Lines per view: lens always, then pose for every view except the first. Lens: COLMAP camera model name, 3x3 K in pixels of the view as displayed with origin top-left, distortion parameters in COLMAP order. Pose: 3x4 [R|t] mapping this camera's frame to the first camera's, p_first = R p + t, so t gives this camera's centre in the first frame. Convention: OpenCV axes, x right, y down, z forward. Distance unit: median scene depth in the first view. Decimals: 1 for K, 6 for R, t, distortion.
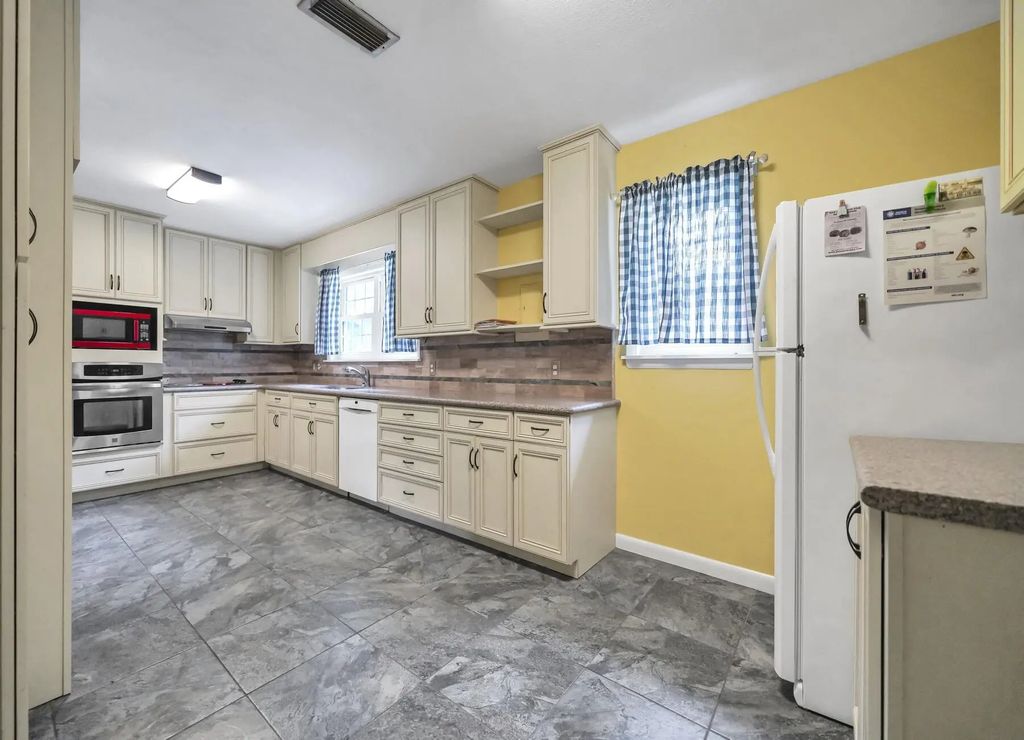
lens RADIAL K [[423.1, 0, 508.8], [0, 423.1, 367.1], [0, 0, 1]] dist [-0.002605, -0.000432]
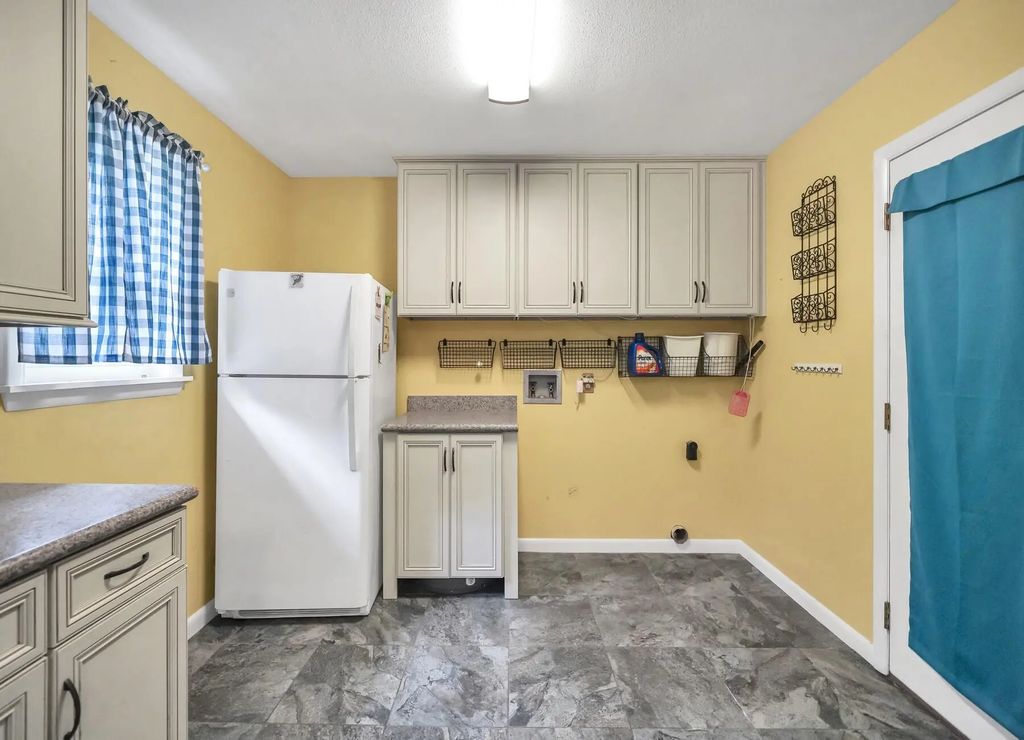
lens RADIAL K [[423.1, 0, 510.1], [0, 423.1, 360.7], [0, 0, 1]] dist [-0.002605, -0.000432]
pose [[-0.611592, -0.004237, 0.791162, -0.577024], [-0.001922, 0.999991, 0.003869, -0.075133], [-0.791171, 0.000846, -0.611594, 1.092982]]
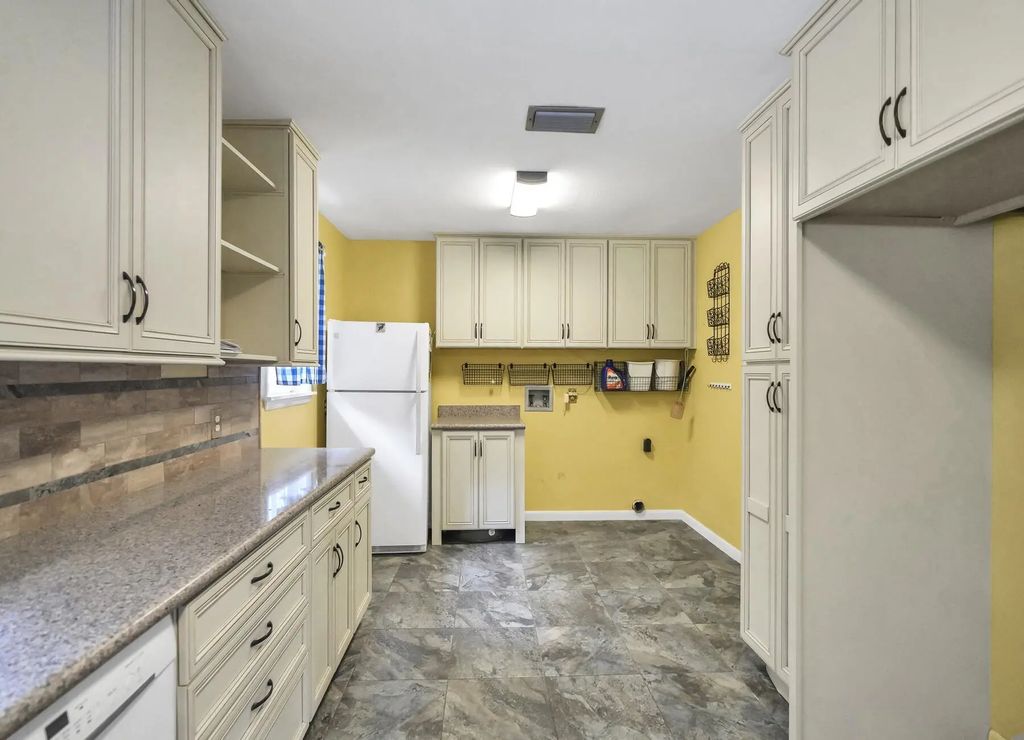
lens RADIAL K [[463.9, 0, 512.0], [0, 463.9, 372.6], [0, 0, 1]] dist [-0.000372, -0.000046]
pose [[-0.654924, -0.006423, 0.755667, -1.044679], [-0.004203, 0.999979, 0.004857, -0.110973], [-0.755683, 0.000005, -0.654938, 1.626086]]
